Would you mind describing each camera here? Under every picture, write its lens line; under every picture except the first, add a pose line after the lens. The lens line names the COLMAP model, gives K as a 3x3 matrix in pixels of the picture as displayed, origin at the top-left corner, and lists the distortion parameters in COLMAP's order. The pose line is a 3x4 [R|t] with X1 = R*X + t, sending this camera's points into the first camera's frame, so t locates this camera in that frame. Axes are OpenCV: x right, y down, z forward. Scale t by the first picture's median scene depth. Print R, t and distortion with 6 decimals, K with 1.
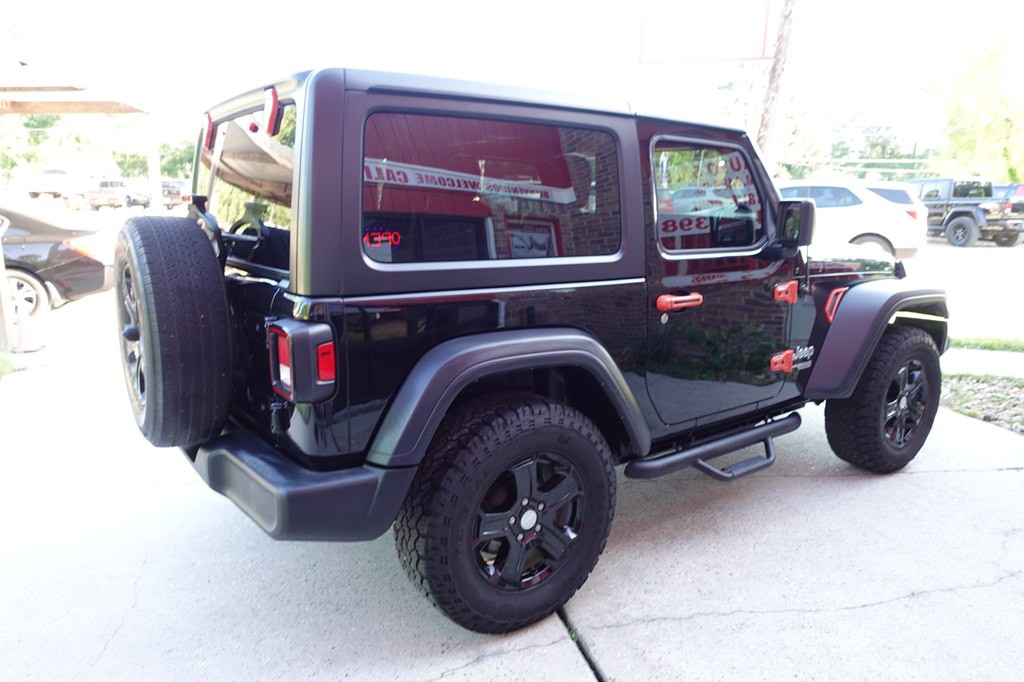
lens RADIAL K [[705.8, 0, 515.8], [0, 705.8, 342.1], [0, 0, 1]] dist [0.003341, -0.004866]
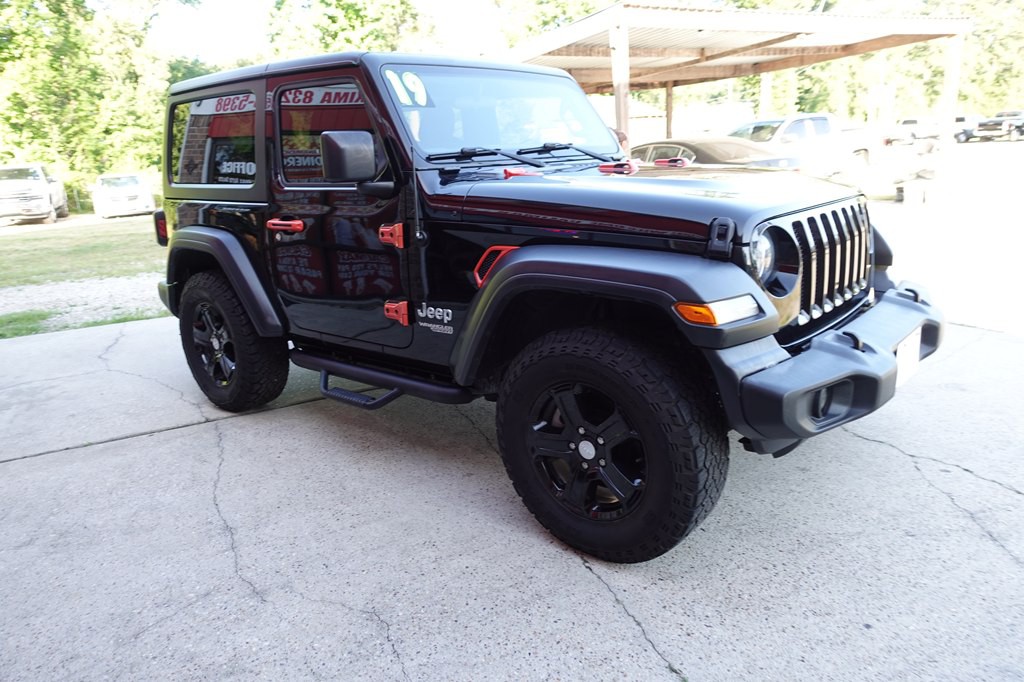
lens RADIAL K [[705.8, 0, 513.9], [0, 705.8, 345.0], [0, 0, 1]] dist [0.003341, -0.004866]
pose [[0.237005, 0.240598, -0.941244, 1.555510], [-0.146718, 0.966601, 0.210136, -0.175002], [0.960366, 0.088295, 0.264390, 1.098815]]
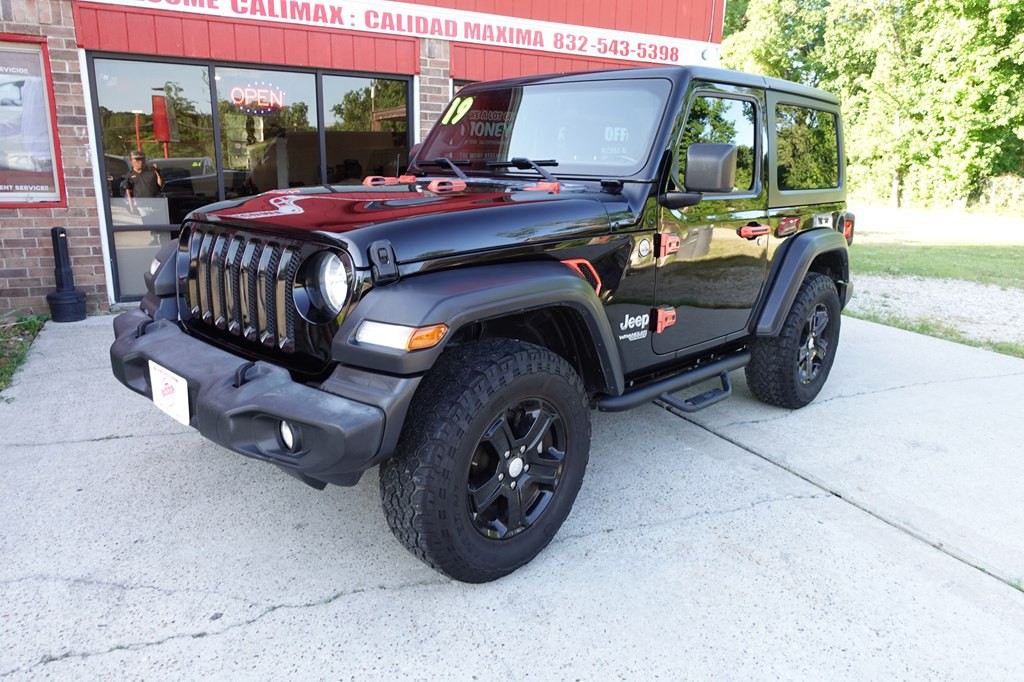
lens RADIAL K [[705.8, 0, 512.4], [0, 705.8, 343.2], [0, 0, 1]] dist [0.003341, -0.004866]
pose [[-0.981437, 0.017696, -0.190967, 0.550086], [-0.067805, 0.899408, 0.431819, -0.507443], [0.179398, 0.436751, -0.881513, 2.678491]]
